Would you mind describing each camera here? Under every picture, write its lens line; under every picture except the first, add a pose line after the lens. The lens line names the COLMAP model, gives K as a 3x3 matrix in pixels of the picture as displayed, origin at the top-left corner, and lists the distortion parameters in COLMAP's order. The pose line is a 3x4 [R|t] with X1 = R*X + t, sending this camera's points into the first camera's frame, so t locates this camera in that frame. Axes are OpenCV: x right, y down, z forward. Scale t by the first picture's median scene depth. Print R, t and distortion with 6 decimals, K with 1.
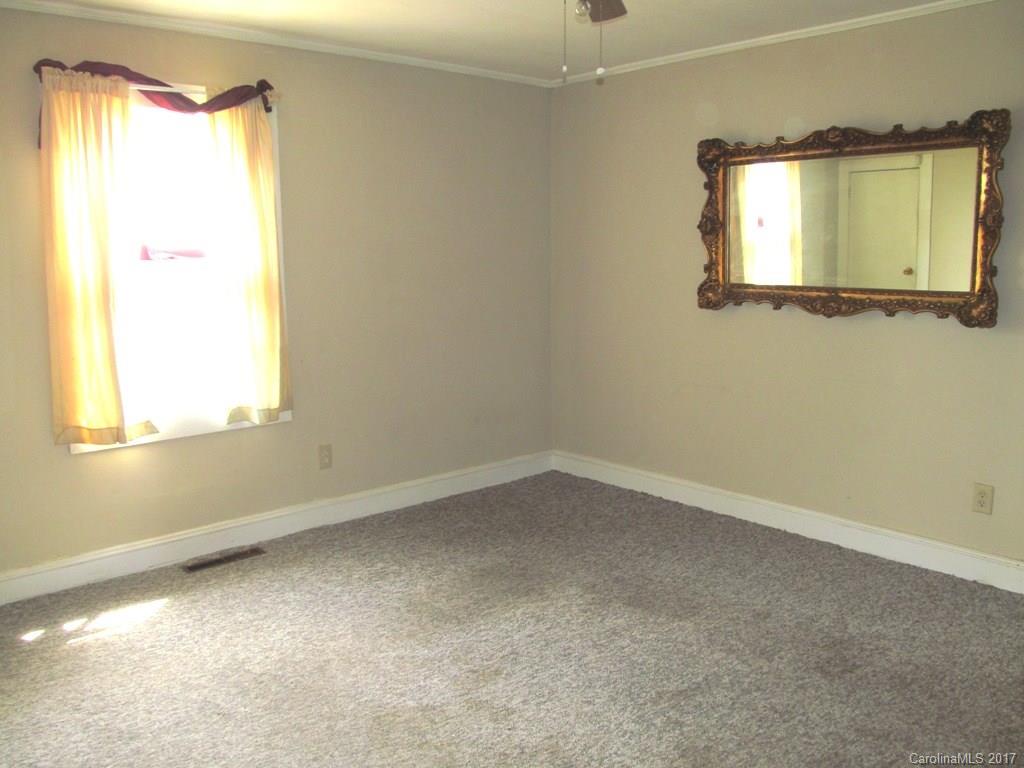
lens RADIAL K [[858.5, 0, 508.6], [0, 858.5, 379.9], [0, 0, 1]] dist [-0.053856, 0.026790]
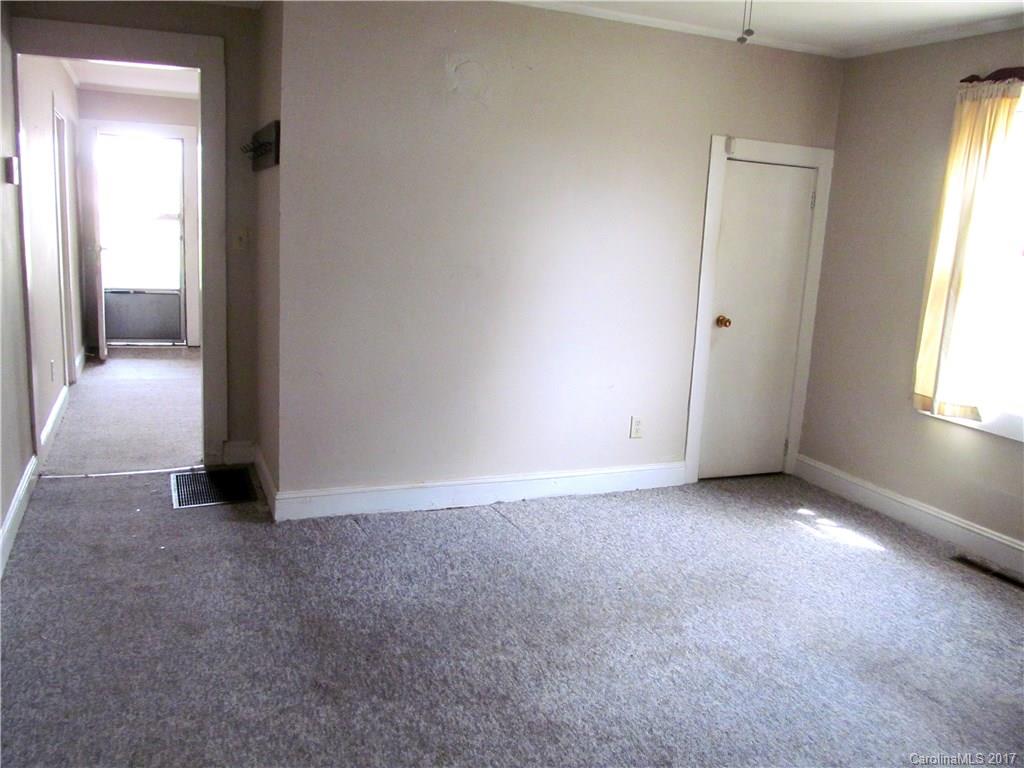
lens RADIAL K [[858.5, 0, 509.1], [0, 858.5, 386.4], [0, 0, 1]] dist [-0.053856, 0.026790]
pose [[-0.301015, 0.188186, -0.934867, 0.793474], [-0.202717, 0.945302, 0.255559, -0.138924], [0.931824, 0.266440, -0.246402, 0.788694]]
